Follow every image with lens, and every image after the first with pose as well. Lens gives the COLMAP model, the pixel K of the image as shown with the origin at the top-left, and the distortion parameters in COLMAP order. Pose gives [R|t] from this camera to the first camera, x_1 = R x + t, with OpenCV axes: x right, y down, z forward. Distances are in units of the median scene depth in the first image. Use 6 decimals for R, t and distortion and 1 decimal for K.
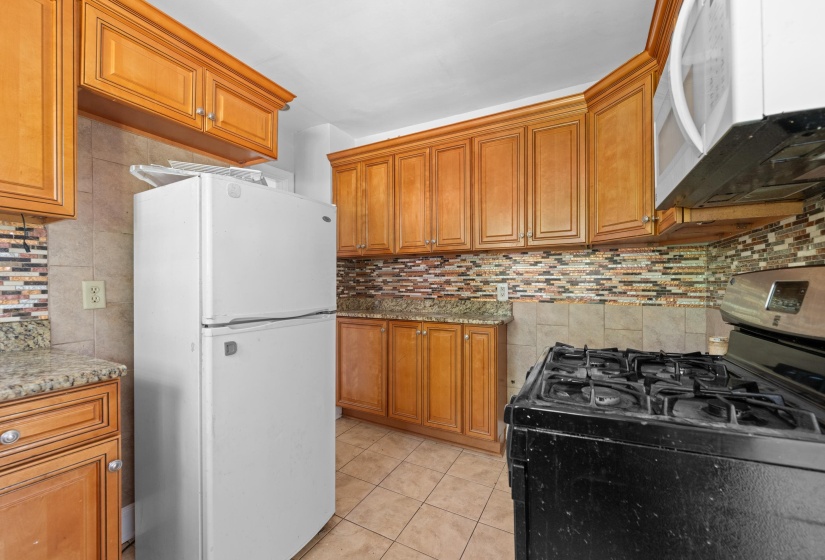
lens RADIAL K [[334.2, 0, 410.9], [0, 334.2, 284.6], [0, 0, 1]] dist [-0.002292, -0.000219]
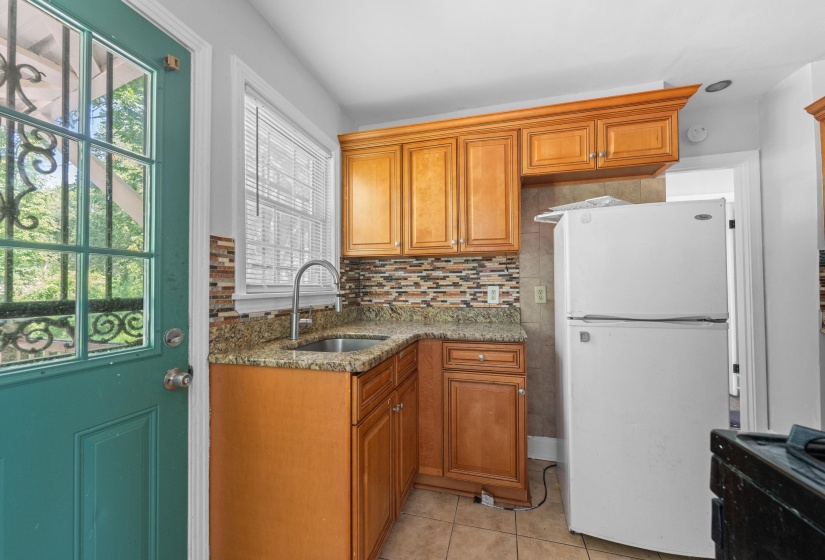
lens RADIAL K [[334.2, 0, 409.6], [0, 334.2, 280.6], [0, 0, 1]] dist [-0.001398, 0.000193]
pose [[0.223553, -0.019838, -0.974490, 0.542251], [-0.001032, 0.999787, -0.020589, -0.004343], [0.974691, 0.005608, 0.223485, 0.021294]]
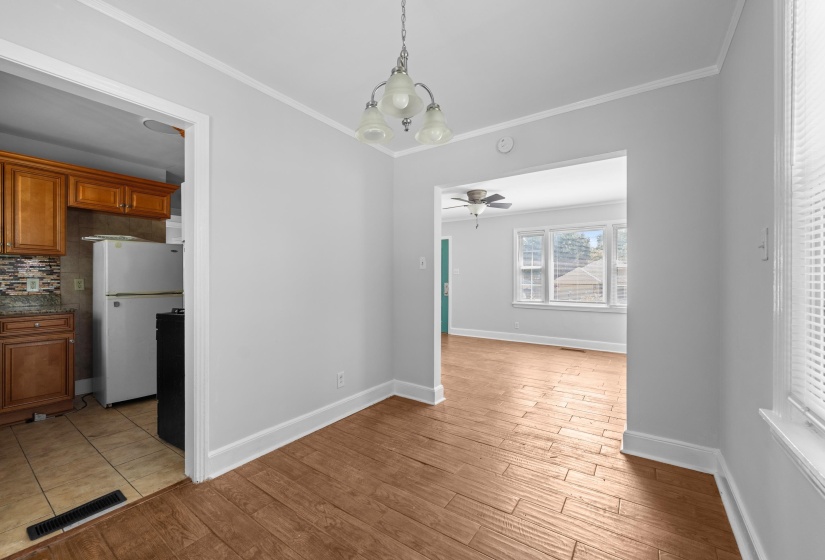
lens RADIAL K [[334.2, 0, 409.6], [0, 334.2, 280.6], [0, 0, 1]] dist [-0.001398, 0.000193]
pose [[0.992933, 0.002427, -0.118653, 1.874959], [-0.002879, 0.999989, -0.003636, 0.004237], [0.118643, 0.003952, 0.992929, -1.220282]]
